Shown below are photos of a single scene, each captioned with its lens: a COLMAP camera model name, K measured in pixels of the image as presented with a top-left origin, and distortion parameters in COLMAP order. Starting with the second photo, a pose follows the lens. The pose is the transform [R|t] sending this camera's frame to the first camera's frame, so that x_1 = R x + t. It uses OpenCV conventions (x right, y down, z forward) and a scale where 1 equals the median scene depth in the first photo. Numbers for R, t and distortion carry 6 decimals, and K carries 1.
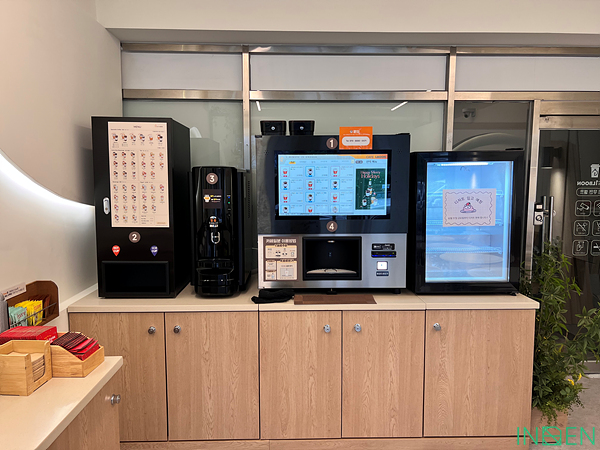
lens RADIAL K [[453.0, 0, 300.5], [0, 453.0, 219.7], [0, 0, 1]] dist [0.048121, -0.053995]
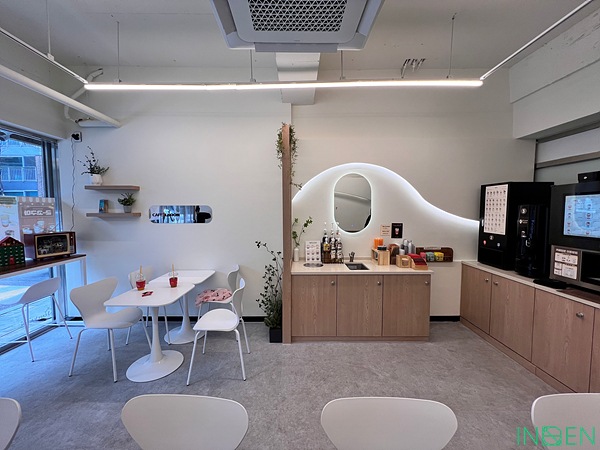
lens RADIAL K [[240.3, 0, 299.5], [0, 240.3, 223.5], [0, 0, 1]] dist [-0.002748, 0.000688]
pose [[-0.023134, 0.055768, -0.998176, 0.803869], [-0.095247, 0.993778, 0.057729, -0.008774], [0.995185, 0.096409, -0.017679, 0.096196]]
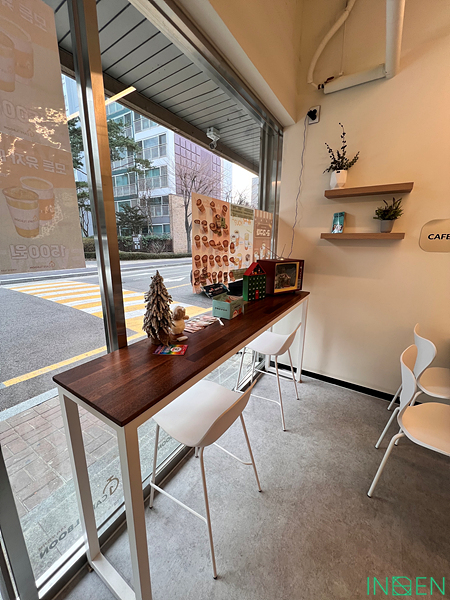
lens RADIAL K [[240.3, 0, 223.3], [0, 240.3, 298.8], [0, 0, 1]] dist [-0.002748, 0.000688]
pose [[-0.566212, 0.186660, -0.802846, 0.514859], [-0.088487, 0.954627, 0.284355, 0.124574], [0.819496, 0.232047, -0.524004, -0.805200]]
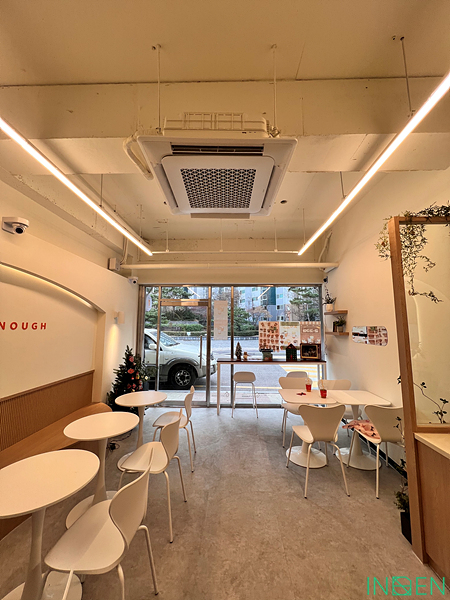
lens RADIAL K [[240.3, 0, 226.6], [0, 240.3, 299.1], [0, 0, 1]] dist [-0.002748, 0.000688]
pose [[-0.998614, 0.000932, 0.052627, 0.225109], [0.000106, 0.999877, -0.015708, -0.097393], [-0.052635, -0.015680, -0.998491, 0.781807]]
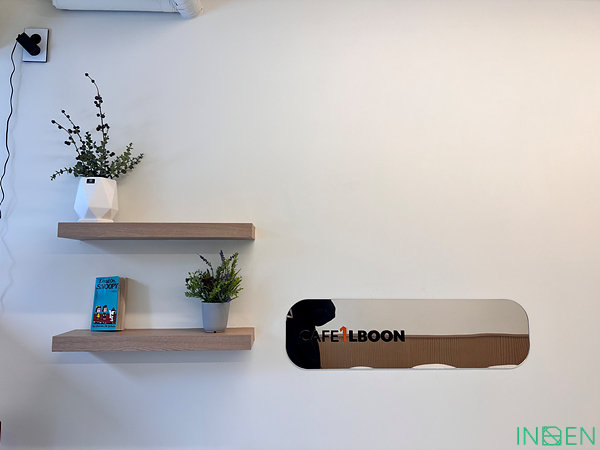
lens RADIAL K [[453.0, 0, 301.3], [0, 453.0, 225.8], [0, 0, 1]] dist [0.048121, -0.053995]
pose [[0.010401, -0.109033, -0.993984, 0.169328], [-0.095200, 0.989414, -0.109528, 0.012879], [0.995404, 0.095766, -0.000089, -0.730778]]
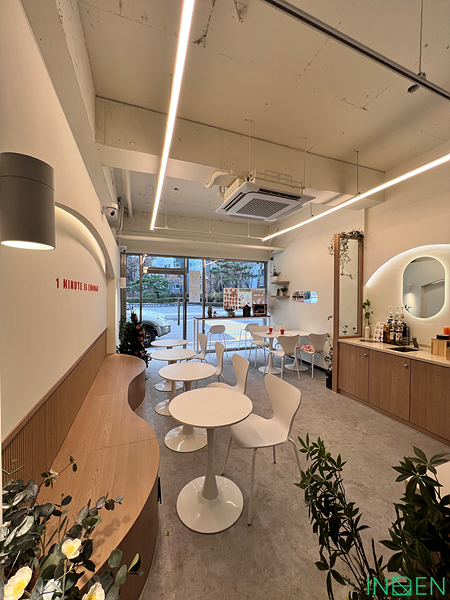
lens RADIAL K [[240.3, 0, 224.9], [0, 240.3, 298.5], [0, 0, 1]] dist [-0.002748, 0.000688]
pose [[-0.947696, -0.003937, -0.319151, 0.869630], [-0.040170, 0.993444, 0.107027, -0.107039], [0.316637, 0.114250, -0.941641, 1.216578]]
